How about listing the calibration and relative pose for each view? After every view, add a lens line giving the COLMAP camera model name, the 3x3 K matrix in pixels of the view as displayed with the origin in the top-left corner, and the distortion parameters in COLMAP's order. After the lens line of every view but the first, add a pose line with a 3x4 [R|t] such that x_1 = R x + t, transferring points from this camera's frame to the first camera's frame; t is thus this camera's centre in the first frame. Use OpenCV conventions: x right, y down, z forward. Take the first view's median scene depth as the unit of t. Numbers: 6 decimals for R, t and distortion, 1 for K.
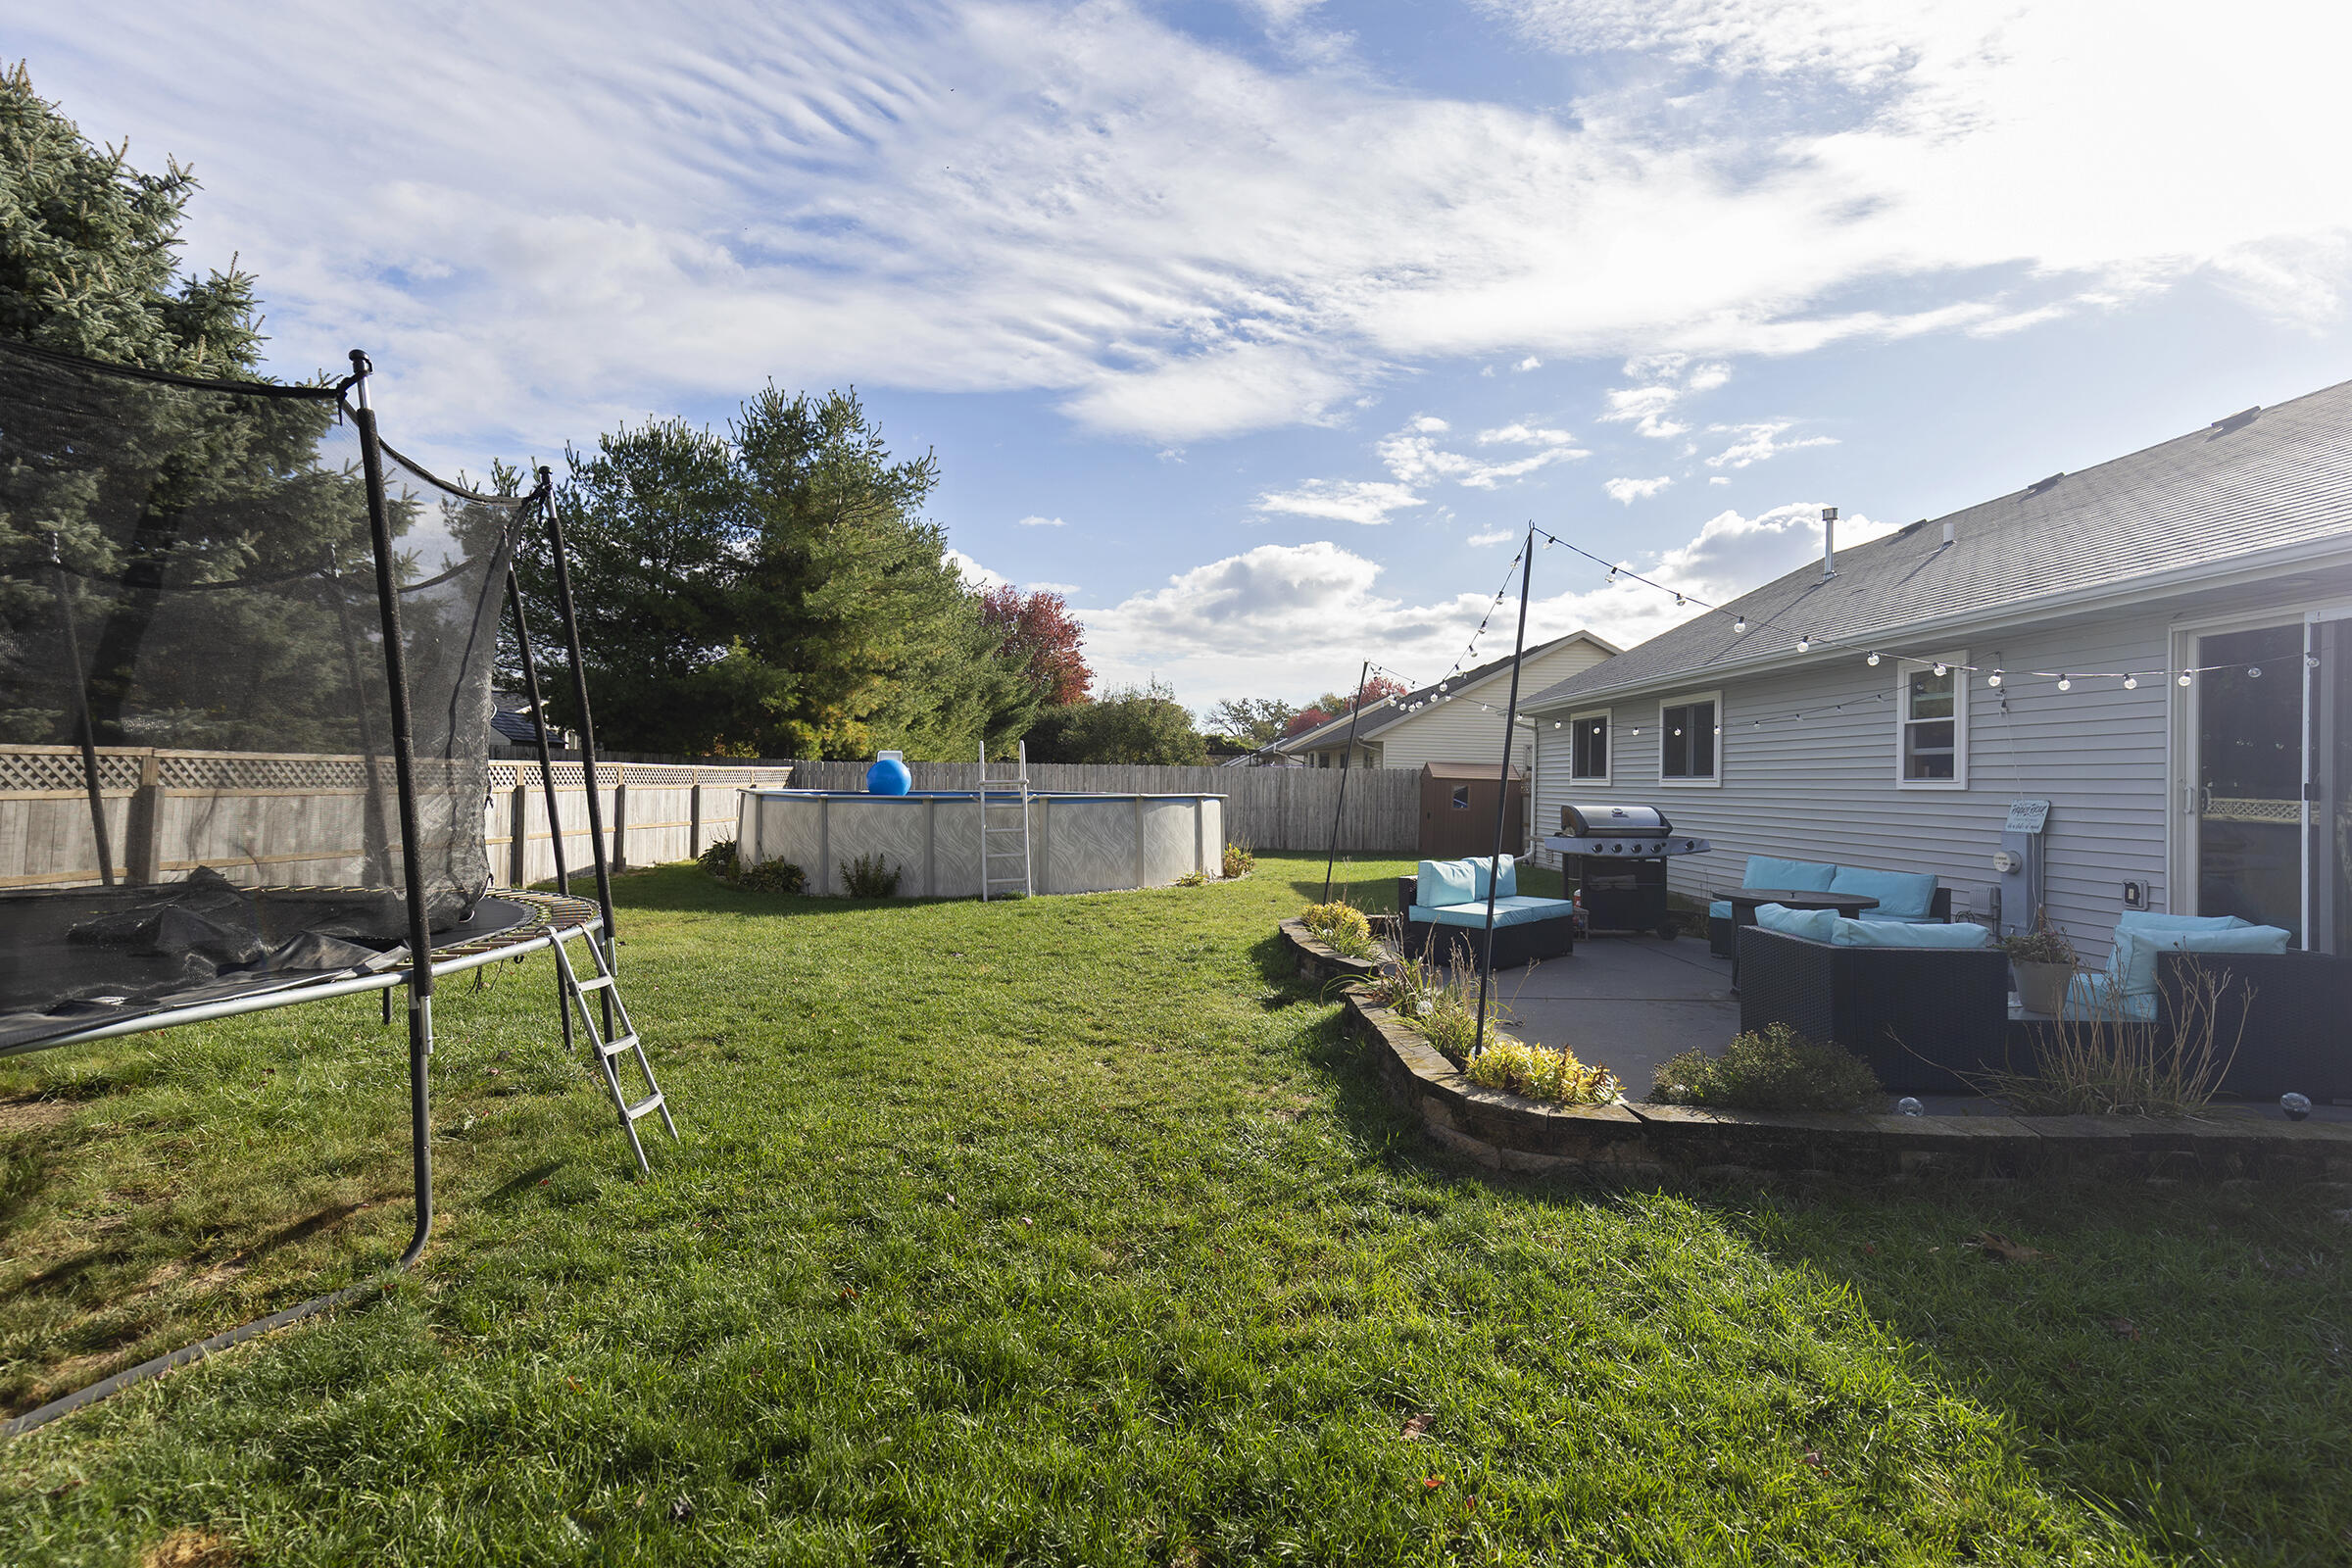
lens RADIAL K [[1105.3, 0, 1176.6], [0, 1105.3, 771.4], [0, 0, 1]] dist [0.014326, 0.000299]
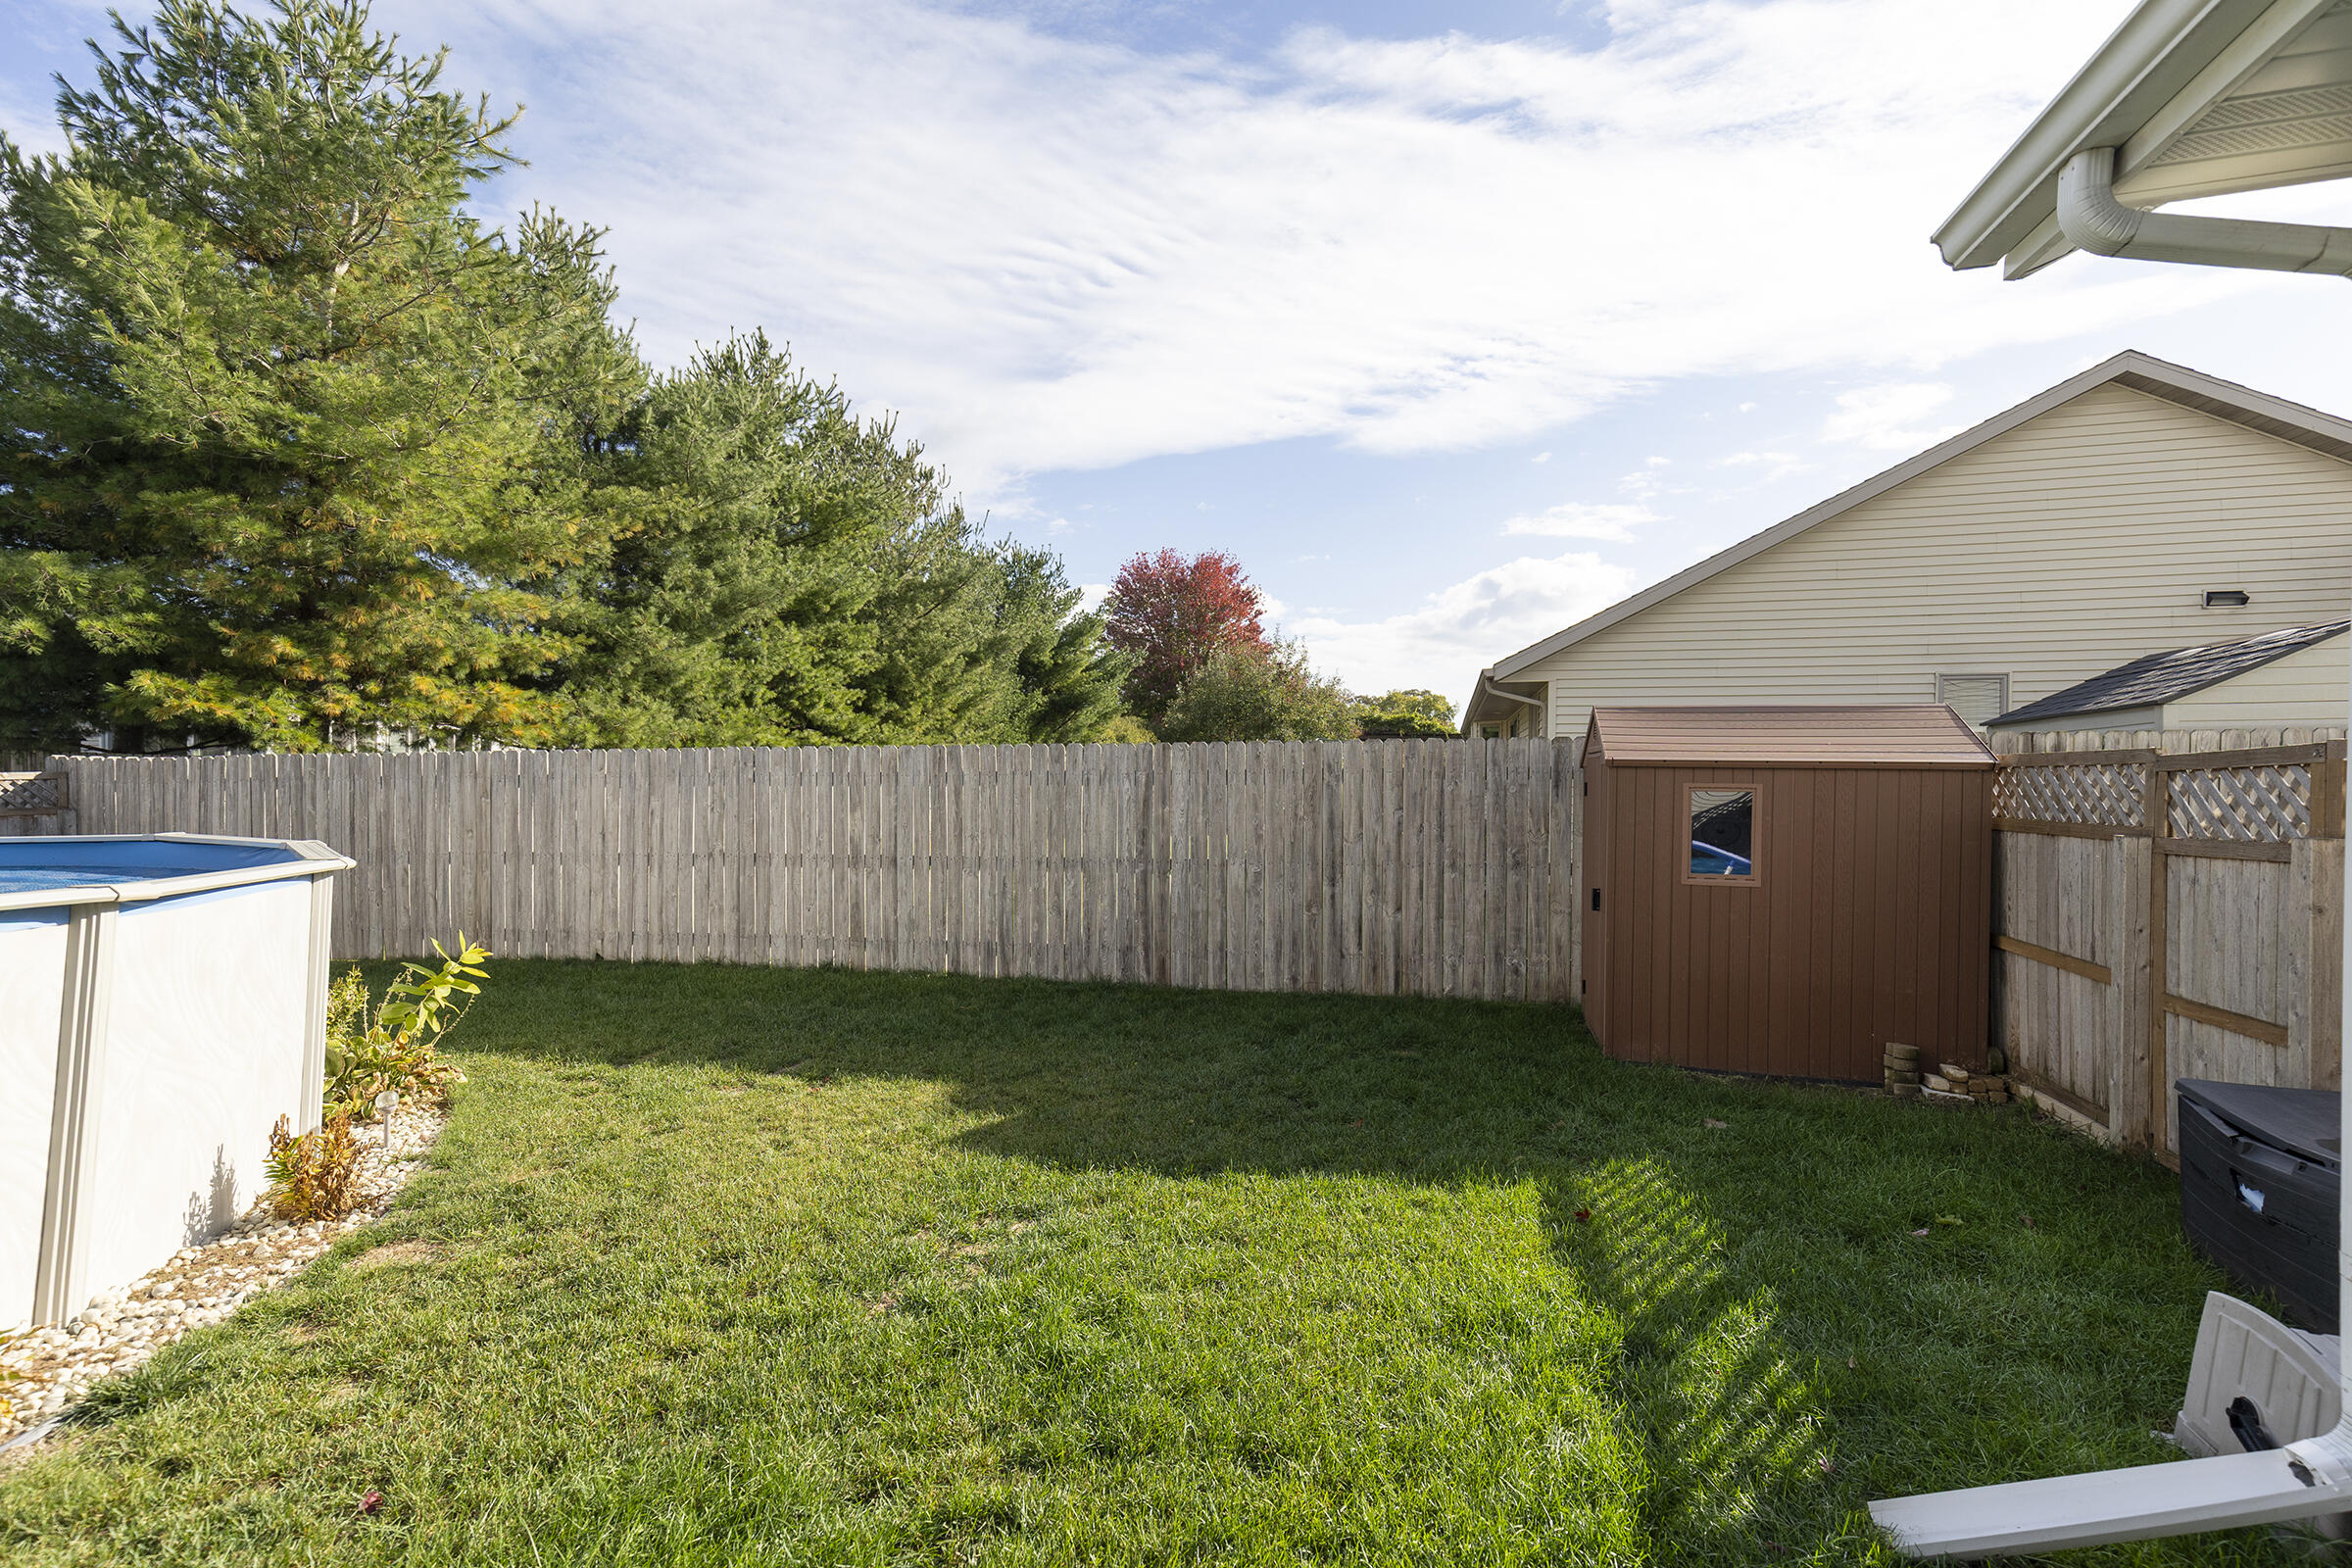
lens RADIAL K [[1105.3, 0, 1176.6], [0, 1105.3, 771.4], [0, 0, 1]] dist [0.014326, 0.000299]
pose [[0.969339, -0.020819, -0.244844, 0.304116], [0.021090, 0.999776, -0.001517, 0.010003], [0.244821, -0.003694, 0.969561, 1.104594]]
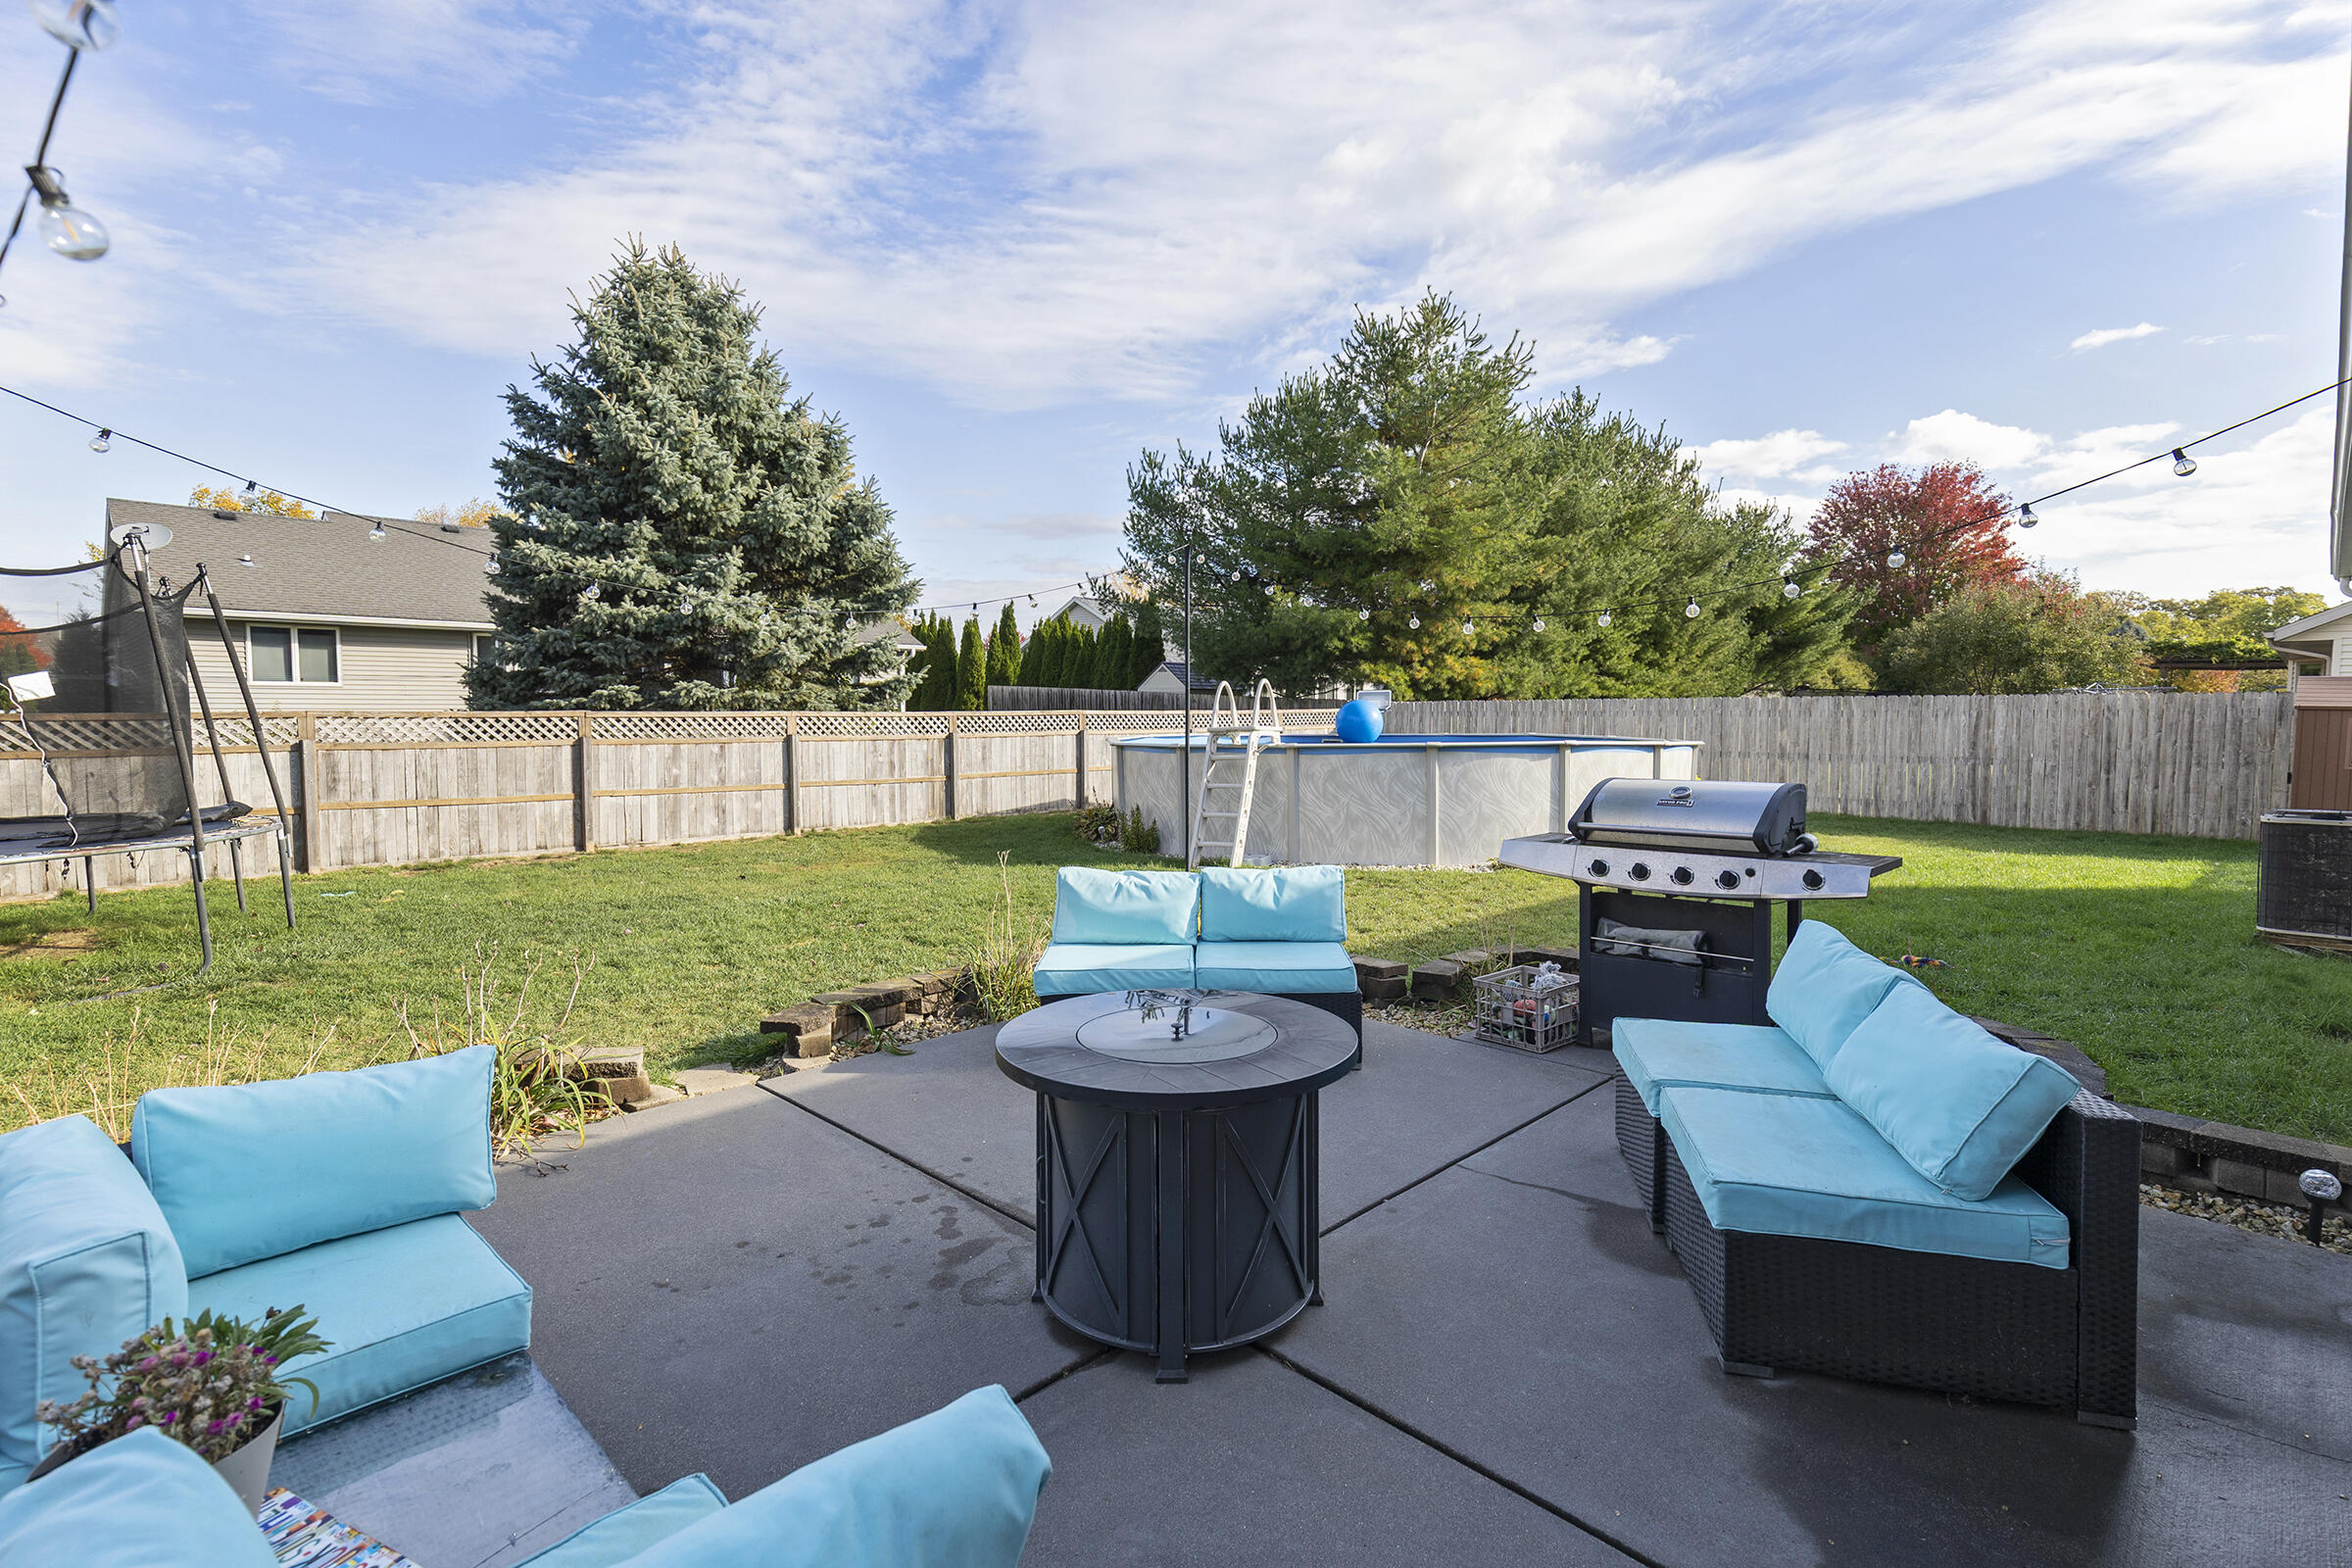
lens RADIAL K [[1119.8, 0, 1115.7], [0, 1119.8, 772.8], [0, 0, 1]] dist [0.012039, -0.001149]
pose [[0.678003, 0.024188, -0.734661, 0.382745], [0.018432, 0.998585, 0.049888, -0.000270], [0.734828, -0.047366, 0.676598, 0.332358]]
